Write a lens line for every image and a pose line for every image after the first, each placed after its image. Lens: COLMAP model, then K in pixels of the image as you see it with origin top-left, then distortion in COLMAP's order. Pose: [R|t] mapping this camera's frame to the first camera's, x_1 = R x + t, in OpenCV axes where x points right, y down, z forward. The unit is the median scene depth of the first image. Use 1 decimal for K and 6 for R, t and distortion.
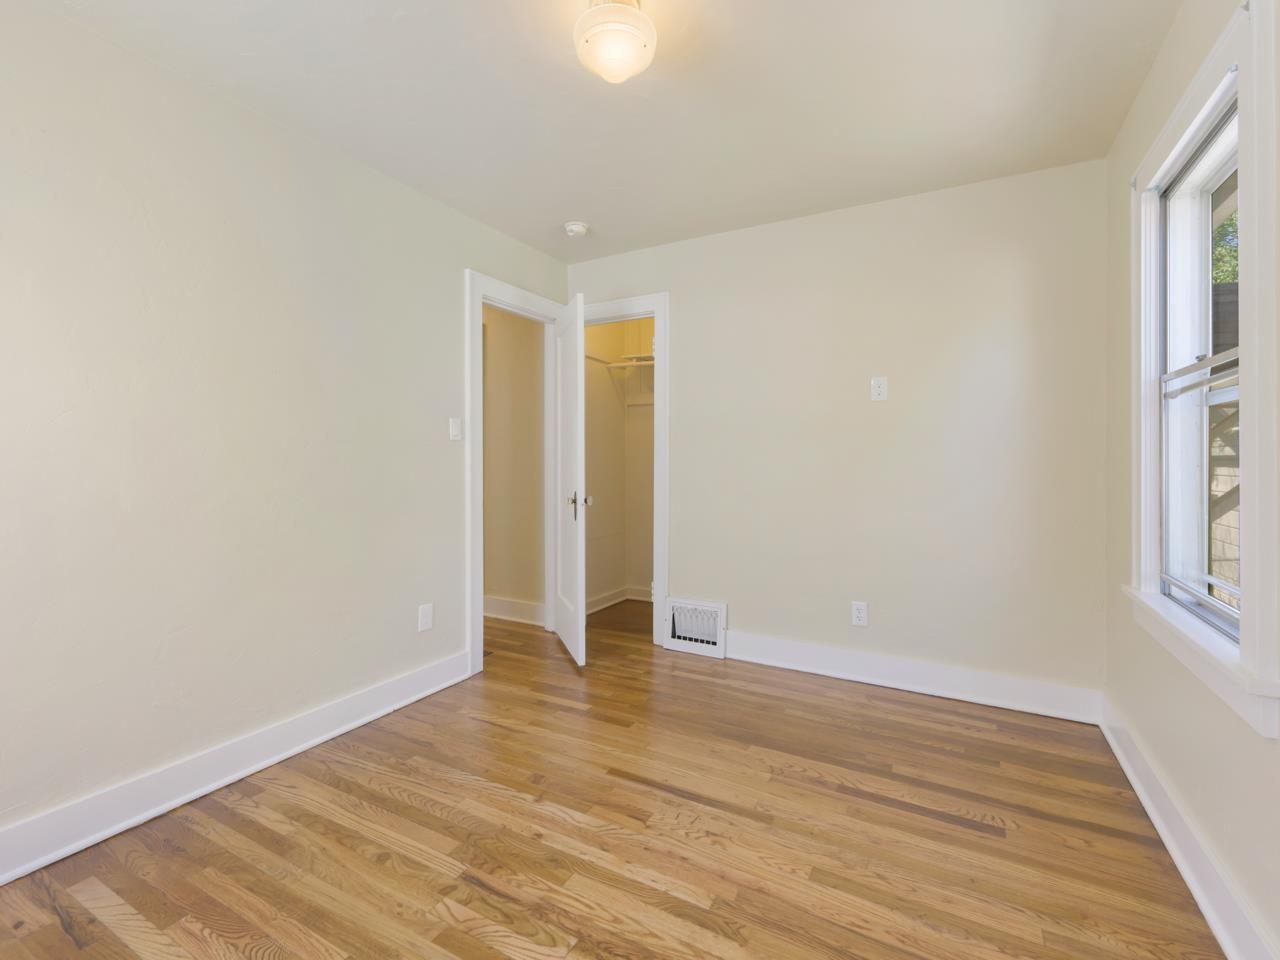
lens RADIAL K [[572.8, 0, 643.2], [0, 572.8, 469.3], [0, 0, 1]] dist [-0.001328, -0.000490]
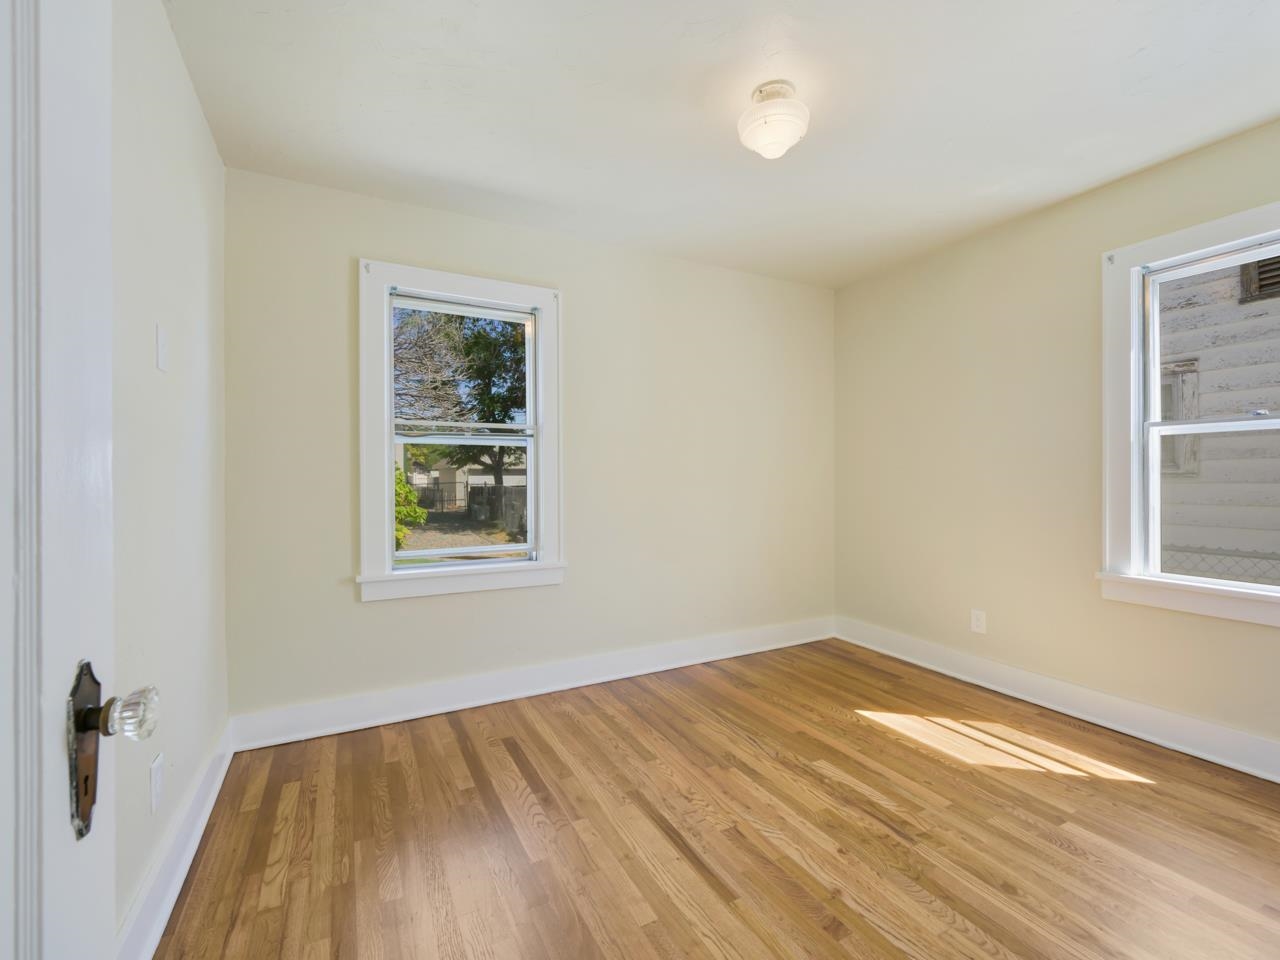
lens RADIAL K [[520.6, 0, 643.2], [0, 520.6, 495.6], [0, 0, 1]] dist [-0.025592, -0.000135]
pose [[-0.817473, -0.011320, 0.575856, -0.400676], [0.020881, 0.998567, 0.049271, -0.034244], [-0.575588, 0.052302, -0.816065, 1.862119]]
